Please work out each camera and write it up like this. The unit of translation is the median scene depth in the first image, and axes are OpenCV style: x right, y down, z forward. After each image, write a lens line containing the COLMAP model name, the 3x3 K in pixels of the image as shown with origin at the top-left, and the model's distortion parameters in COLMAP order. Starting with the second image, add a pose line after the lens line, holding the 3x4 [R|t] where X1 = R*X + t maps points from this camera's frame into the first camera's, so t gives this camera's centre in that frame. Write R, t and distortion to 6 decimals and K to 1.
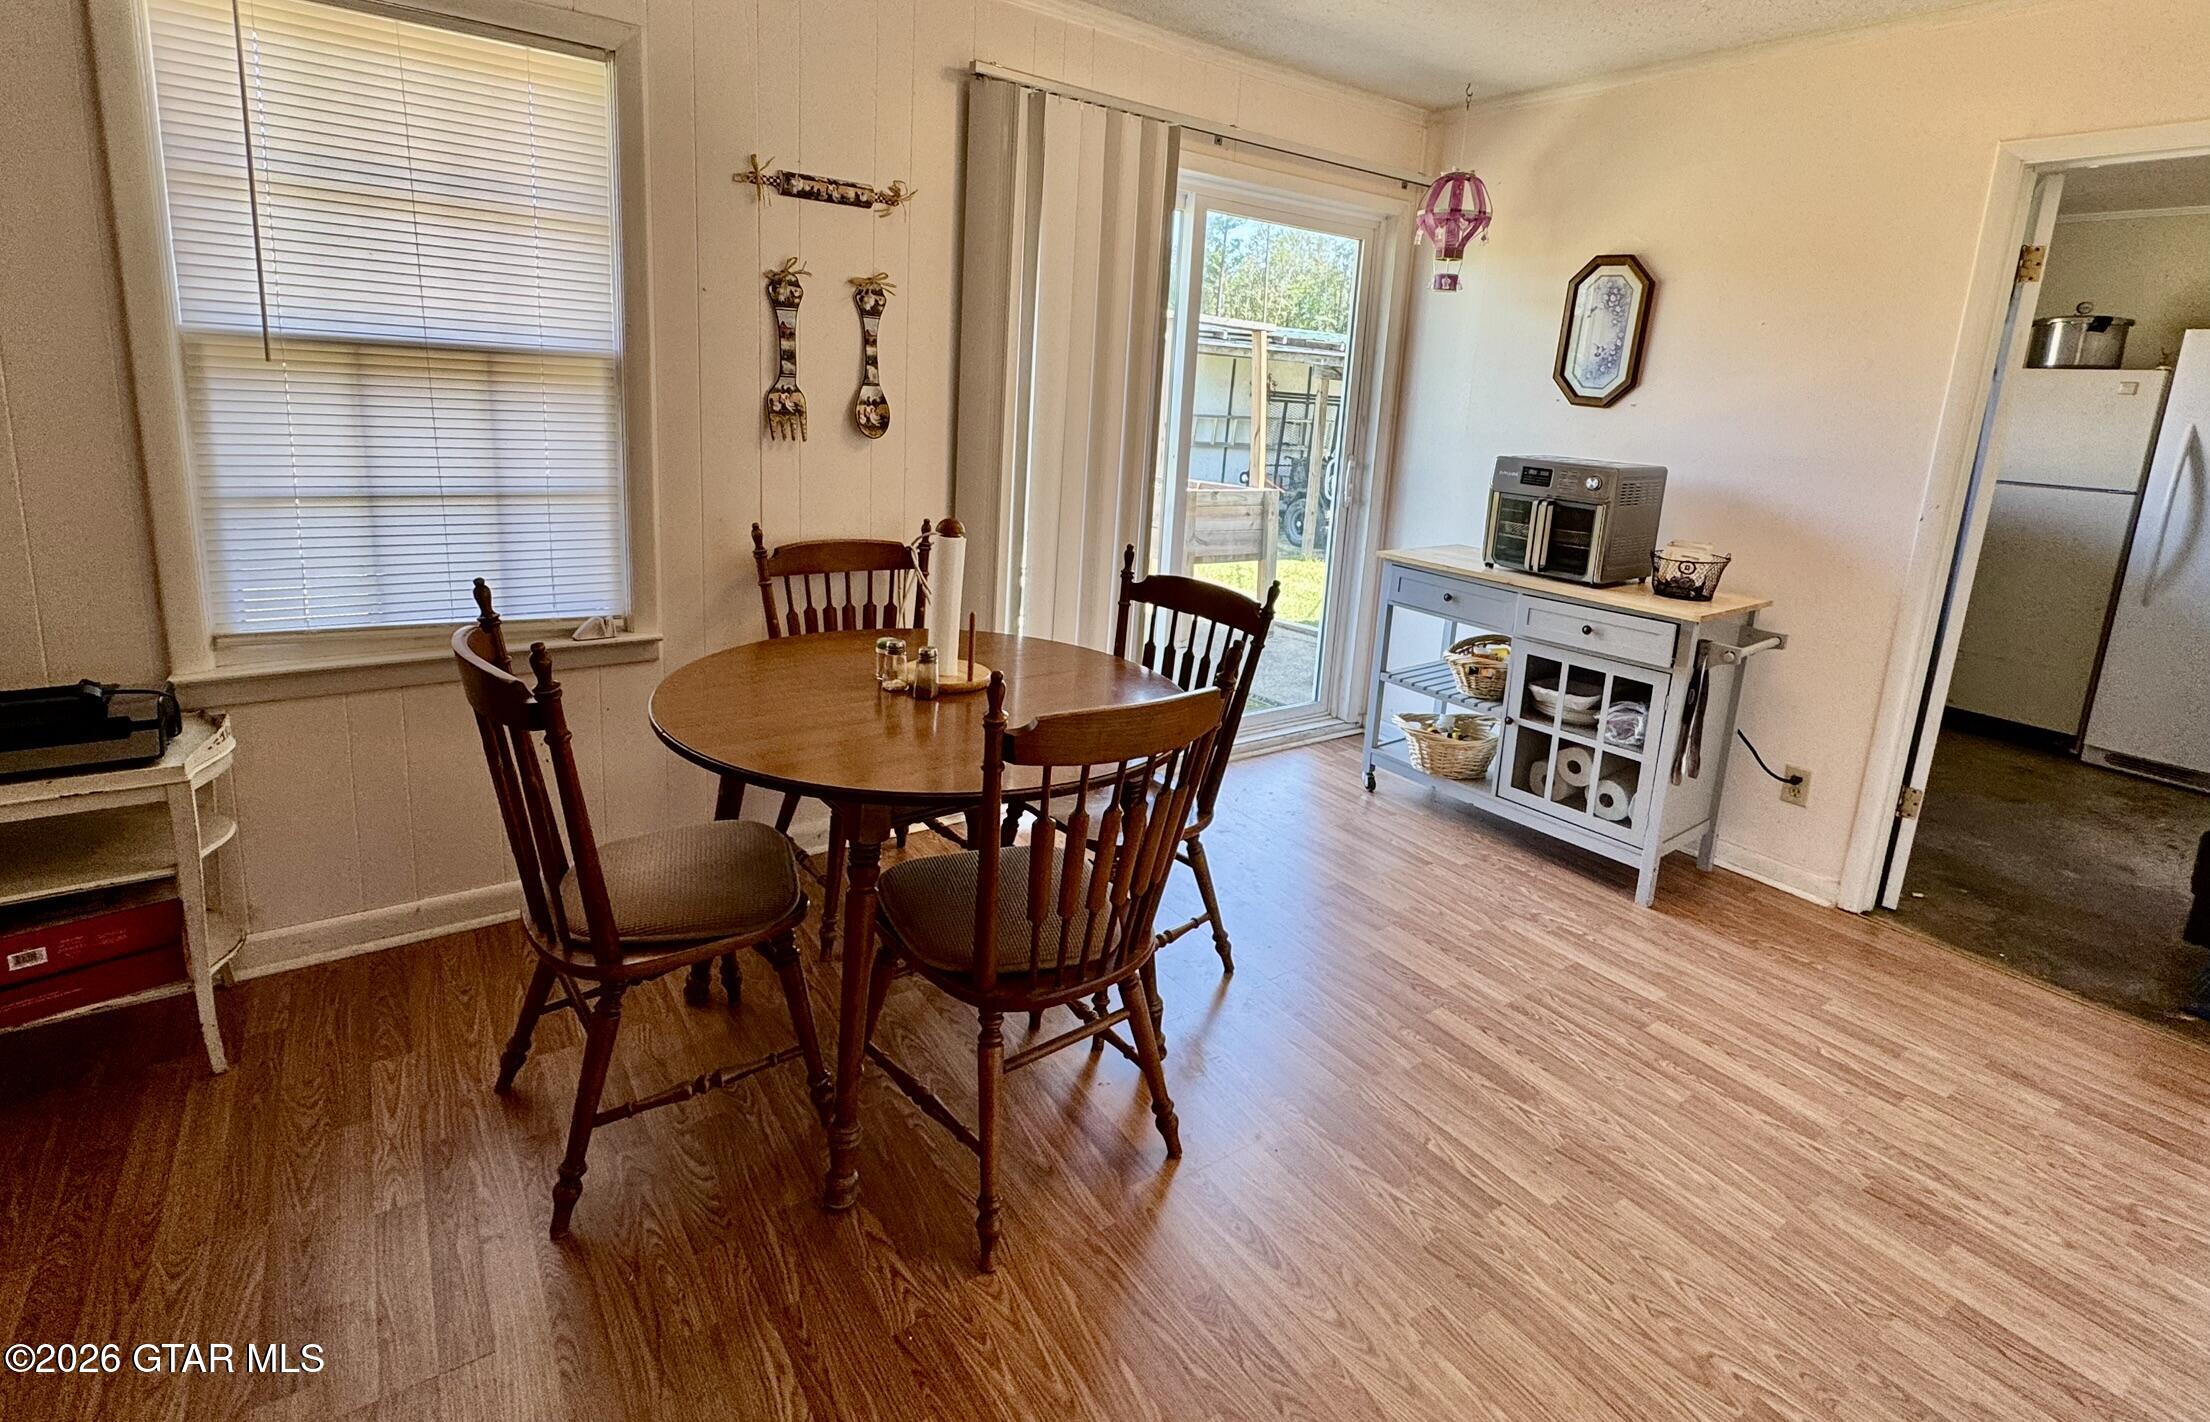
lens RADIAL K [[1042.2, 0, 1106.2], [0, 1042.2, 608.3], [0, 0, 1]] dist [-0.003777, -0.000555]
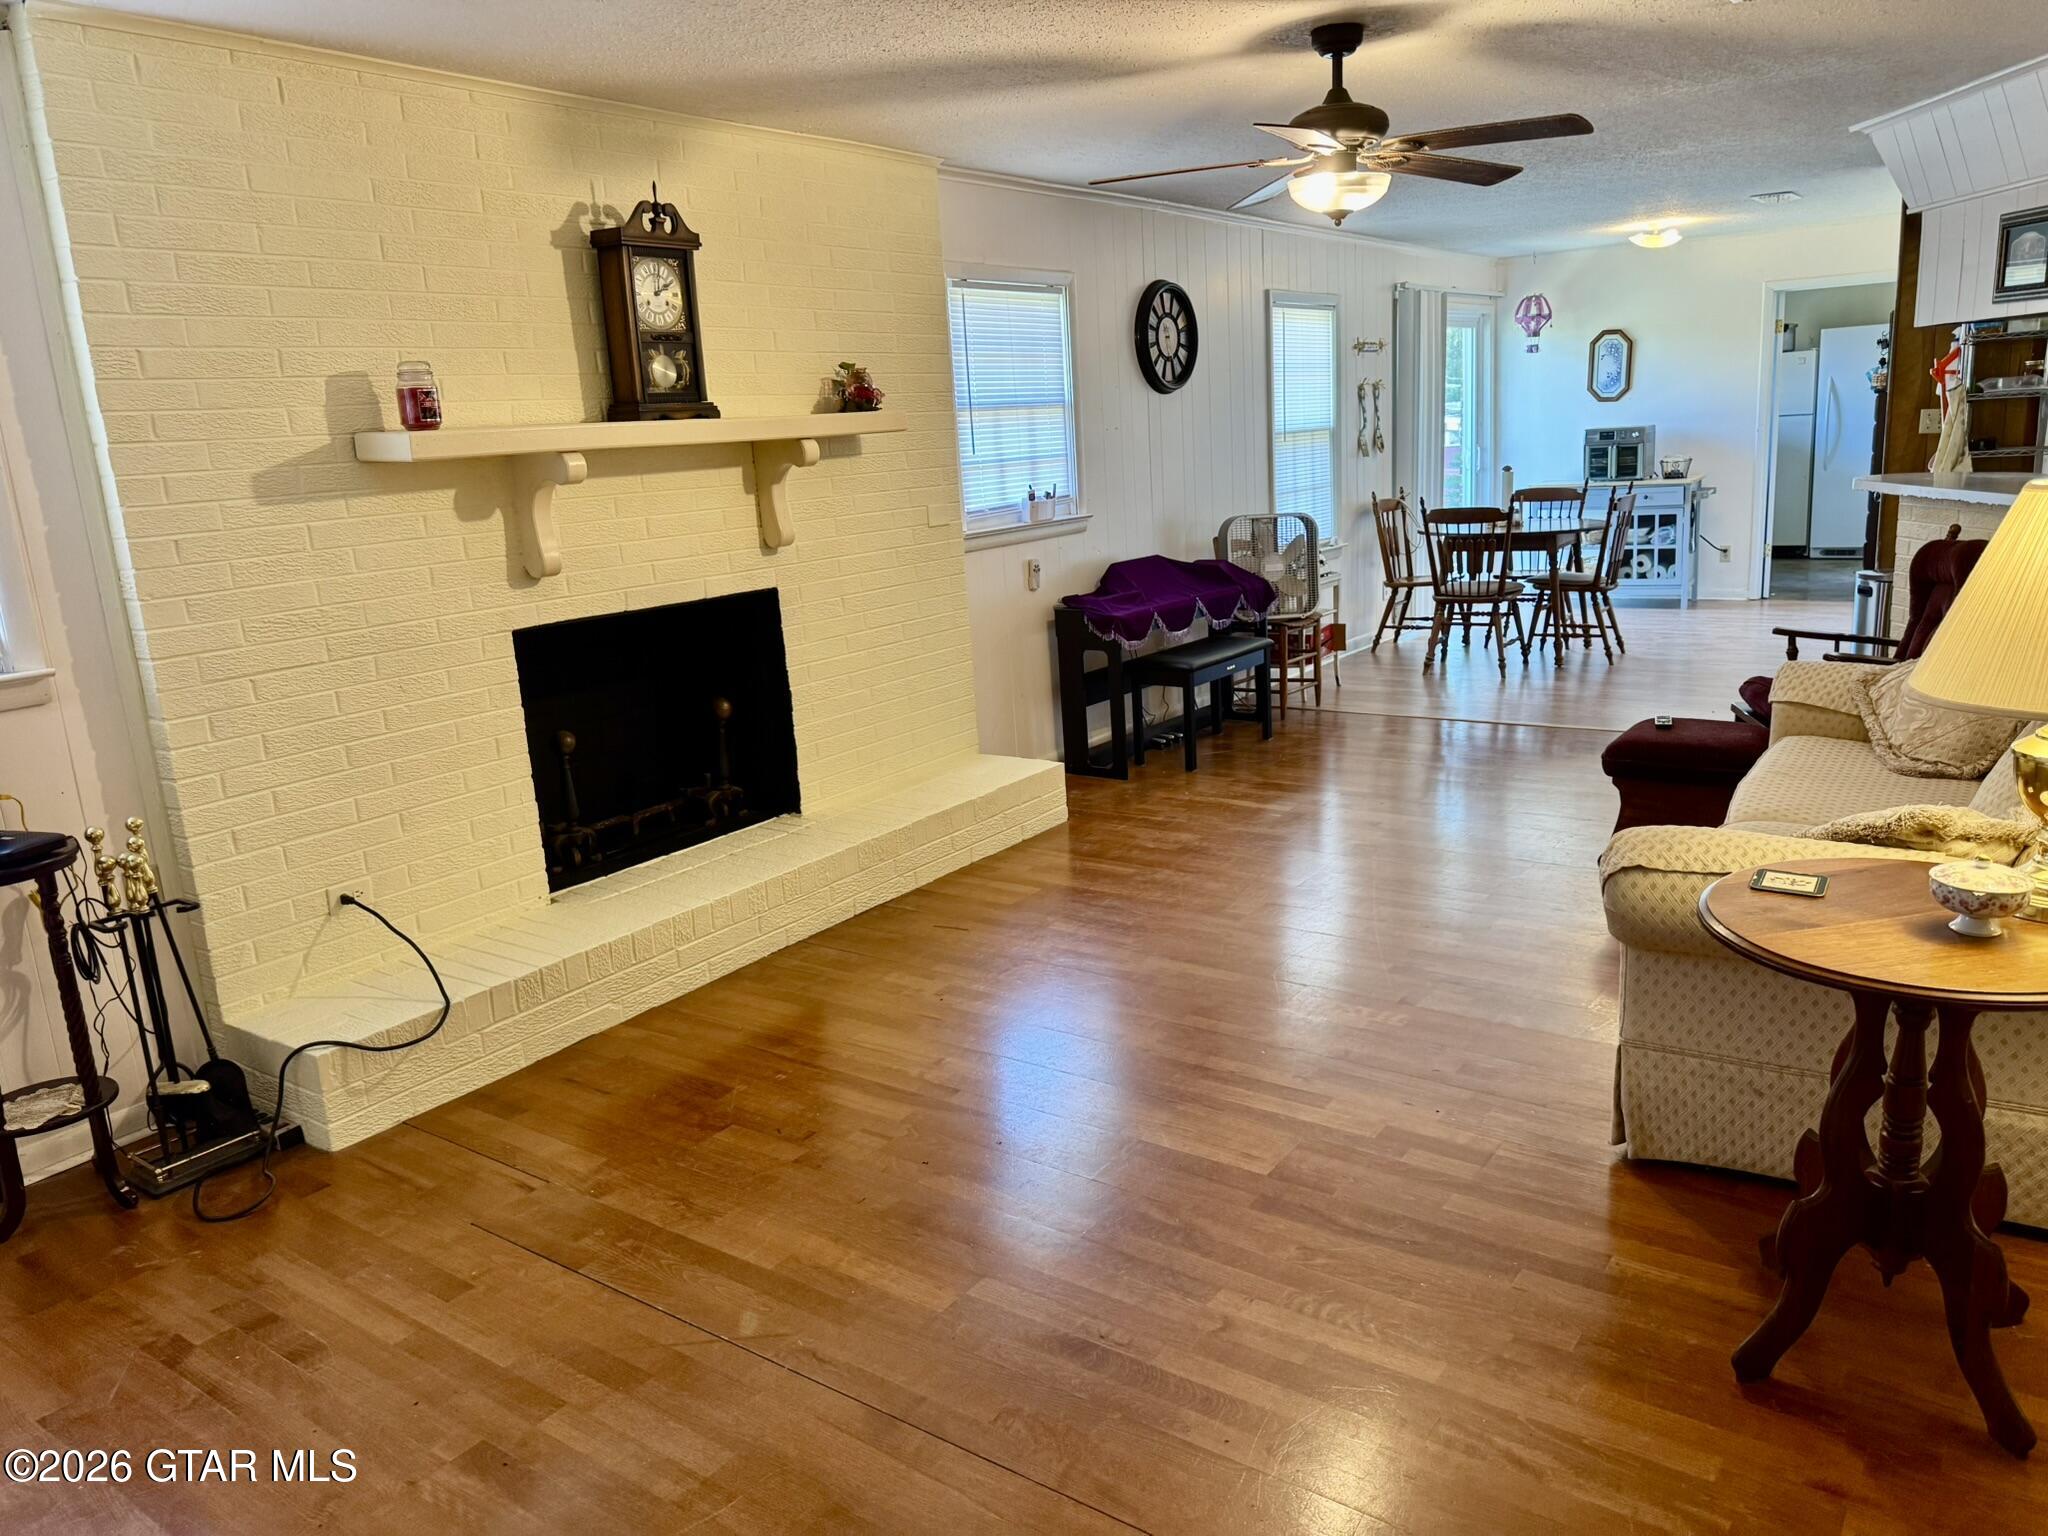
lens RADIAL K [[1483.5, 0, 1060.7], [0, 1483.5, 769.1], [0, 0, 1]] dist [0.105942, -0.151168]
pose [[0.929330, -0.188387, 0.317579, -1.829498], [0.181832, 0.982035, 0.050448, 0.198033], [-0.321377, 0.010863, 0.946889, -1.662729]]
